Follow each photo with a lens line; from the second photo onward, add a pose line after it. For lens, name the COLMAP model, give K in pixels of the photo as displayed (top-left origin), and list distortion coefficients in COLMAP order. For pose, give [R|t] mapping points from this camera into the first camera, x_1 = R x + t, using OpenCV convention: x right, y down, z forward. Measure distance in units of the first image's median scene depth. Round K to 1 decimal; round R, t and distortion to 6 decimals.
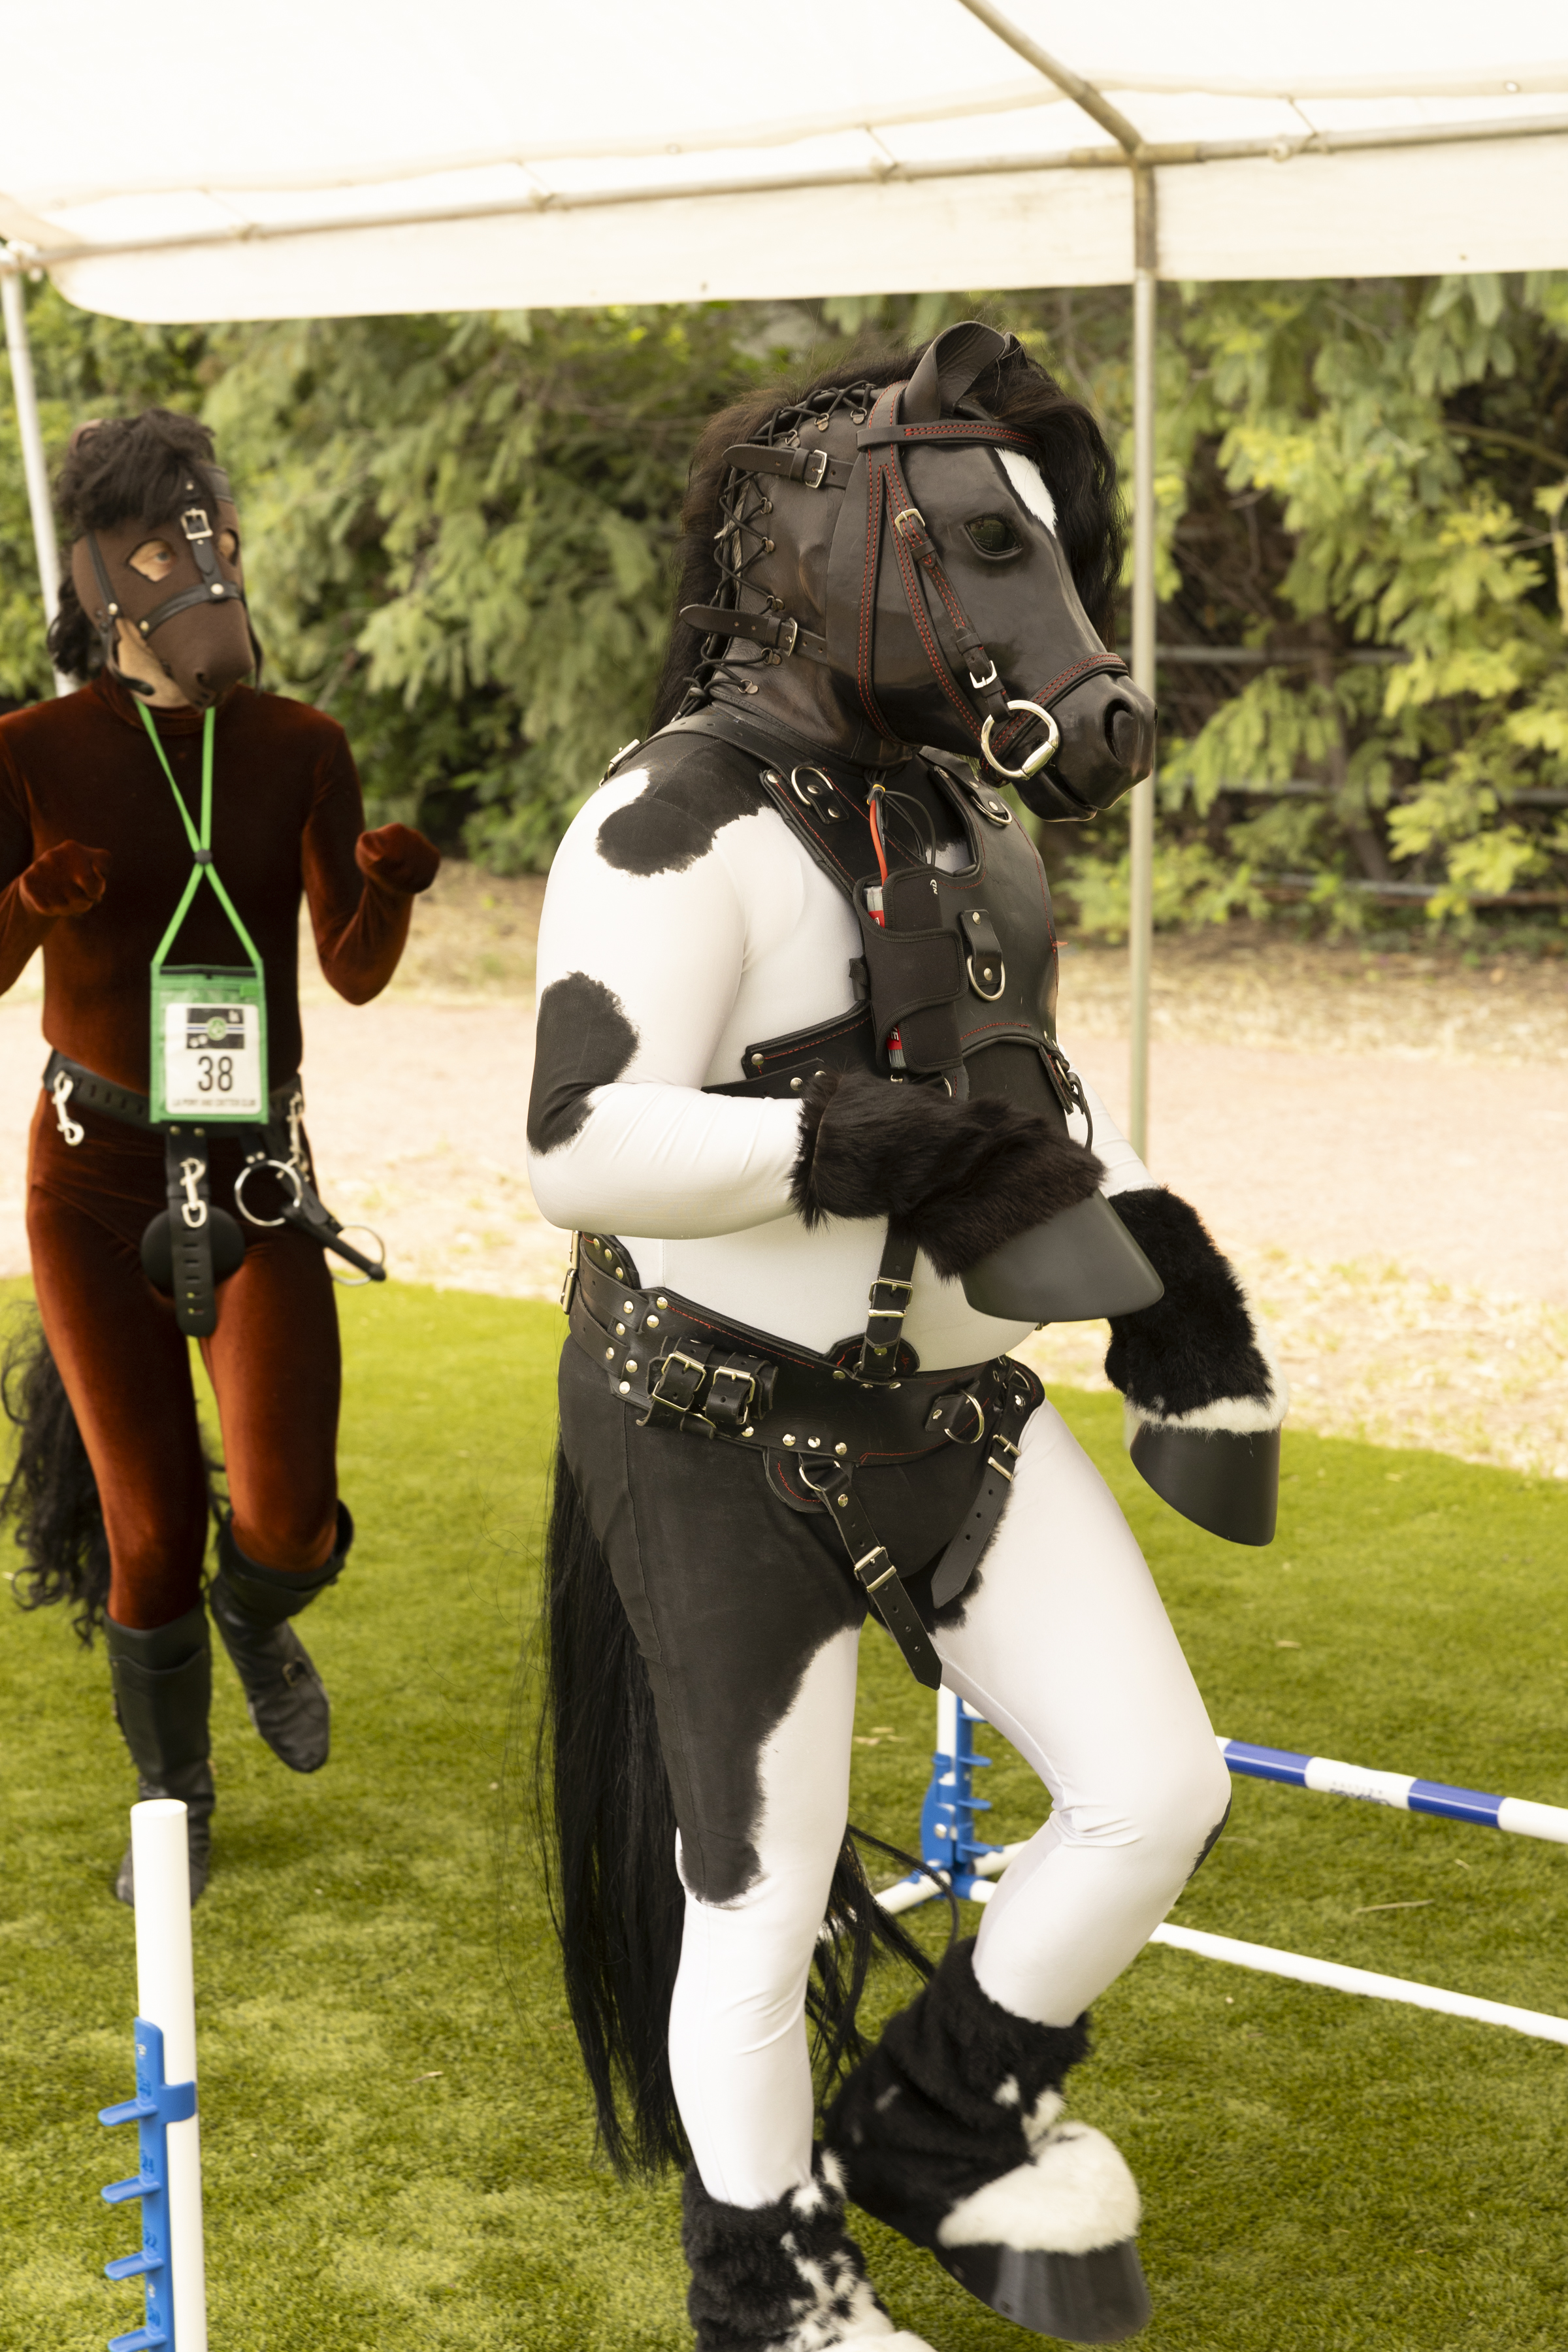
lens RADIAL K [[4410.2, 0, 784.0], [0, 4410.2, 1176.0], [0, 0, 1]] dist [0.039726, -0.087468]
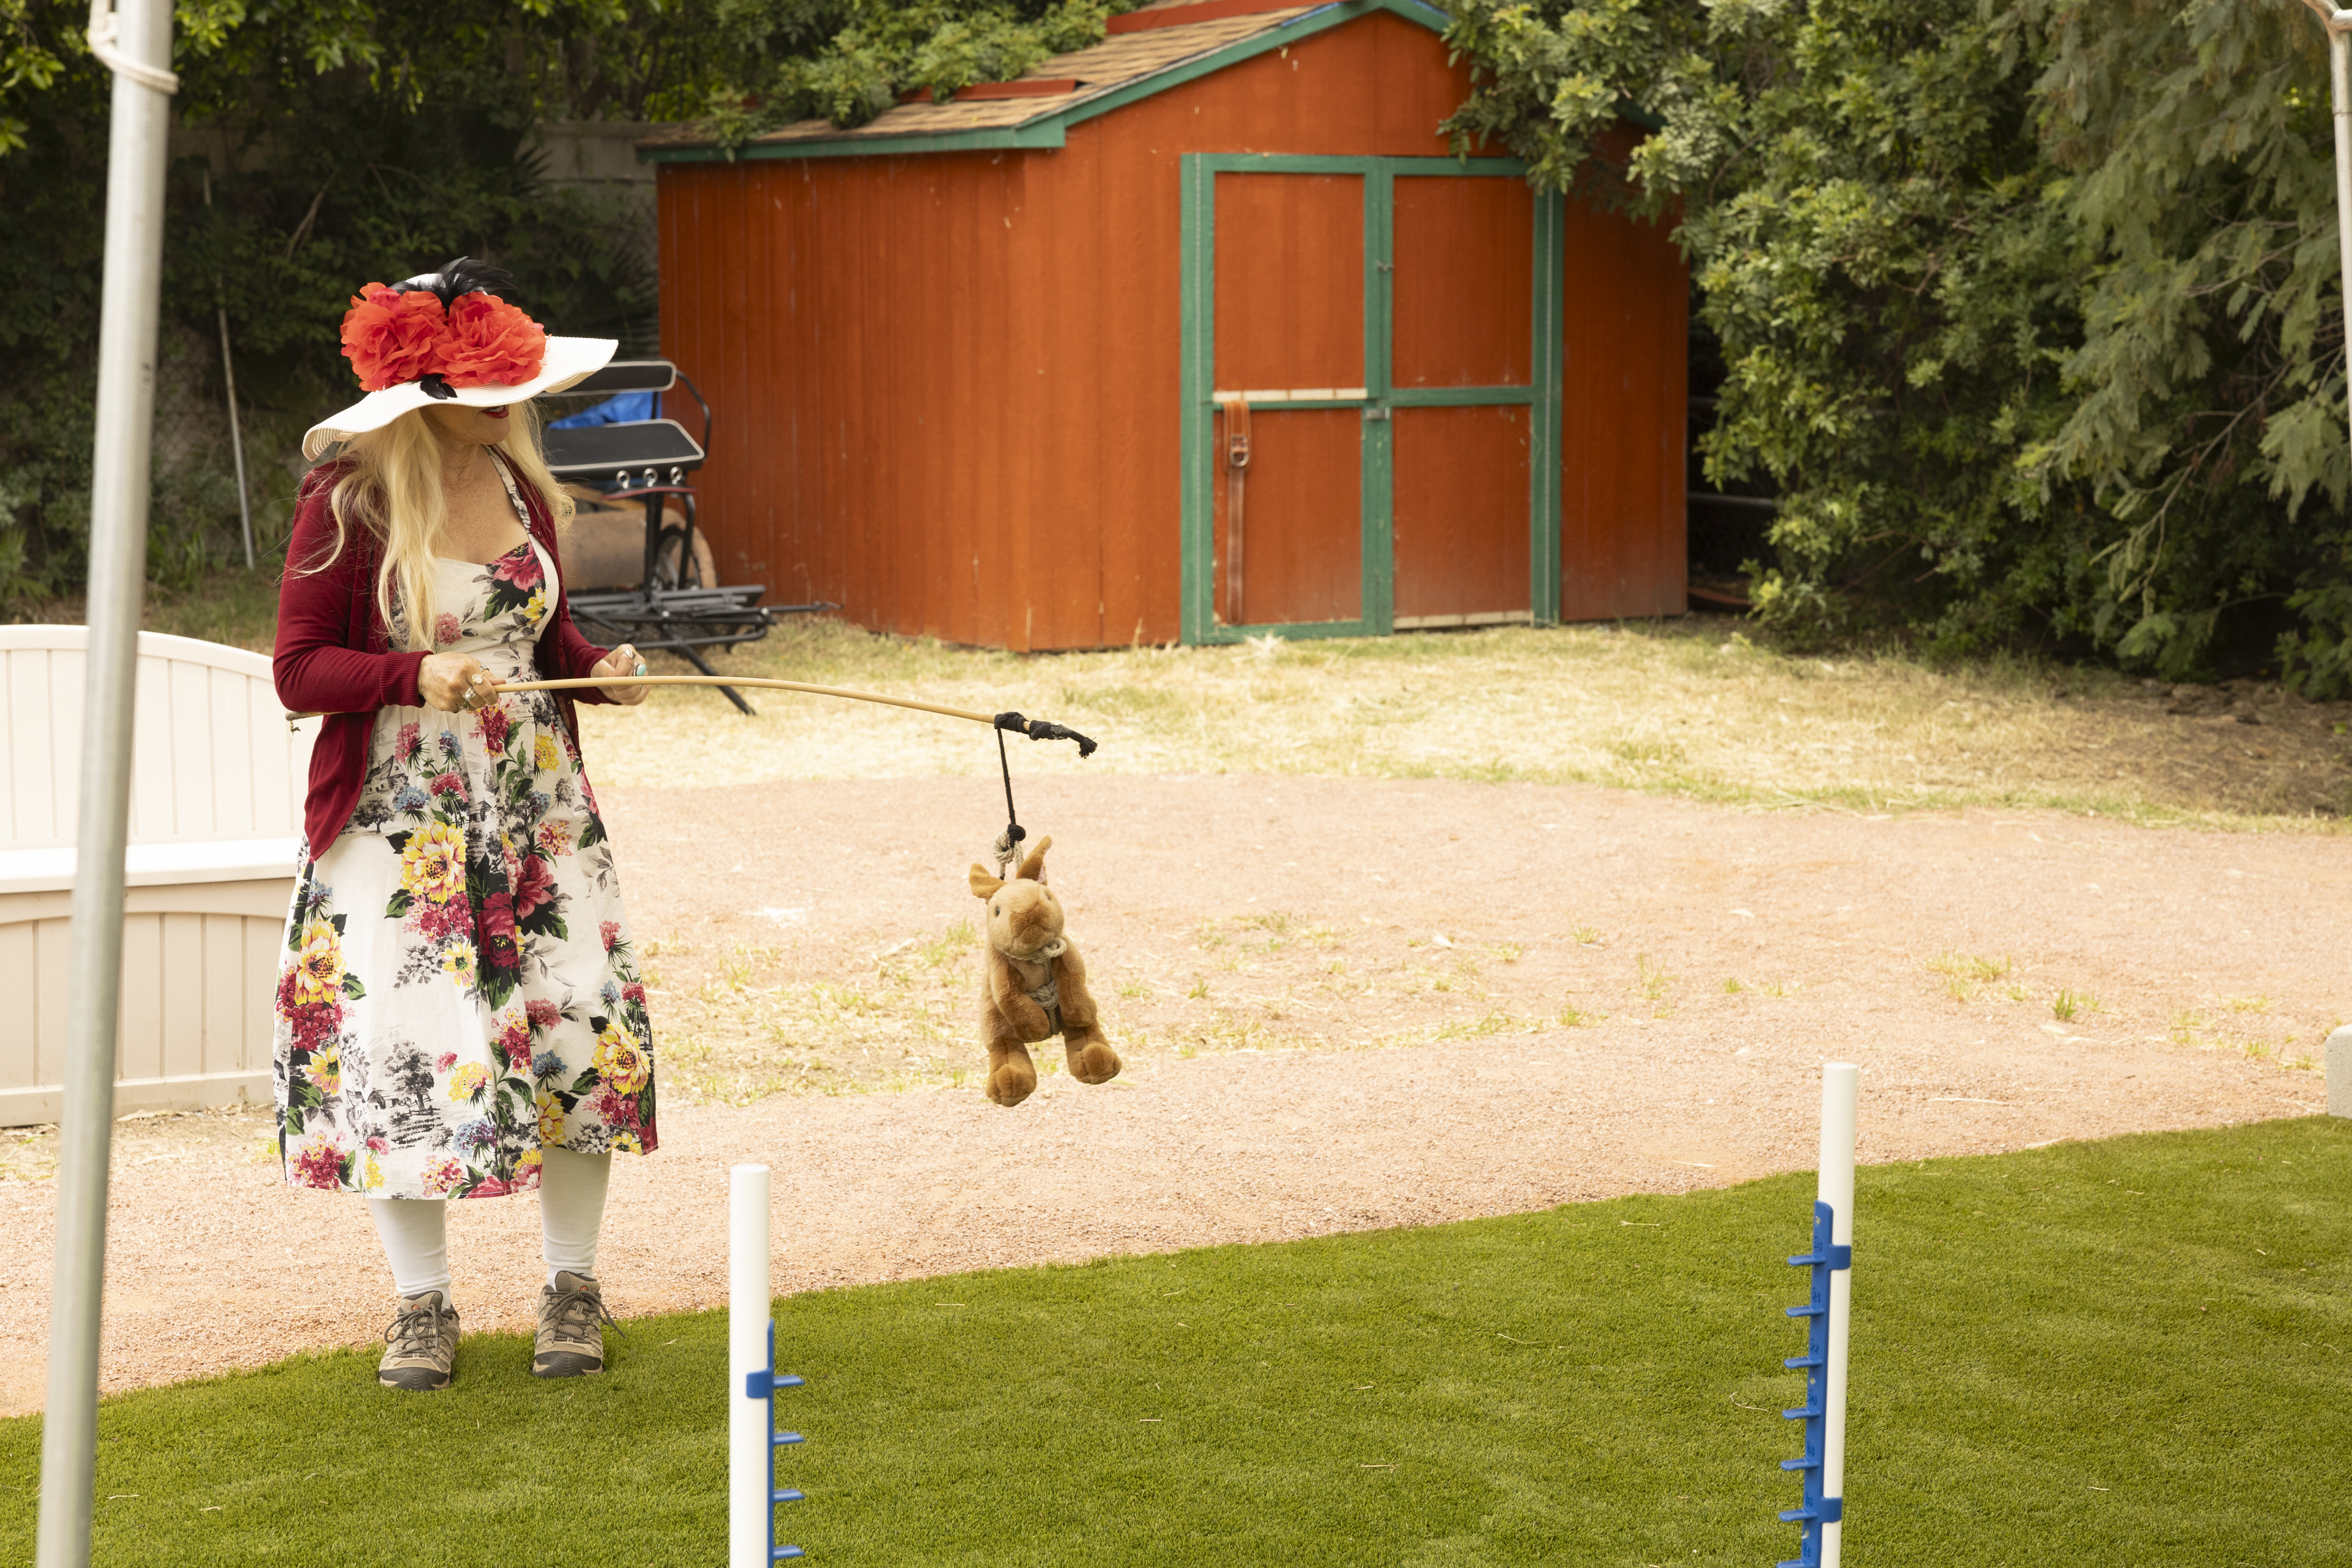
lens RADIAL K [[4465.5, 0, 1176.0], [0, 4465.5, 784.0], [0, 0, 1]] dist [0.039565, -0.092504]
pose [[0.982950, 0.058968, -0.174158, -0.281083], [-0.066695, 0.997017, -0.038852, 0.005782], [0.171348, 0.049805, 0.983951, 0.056137]]
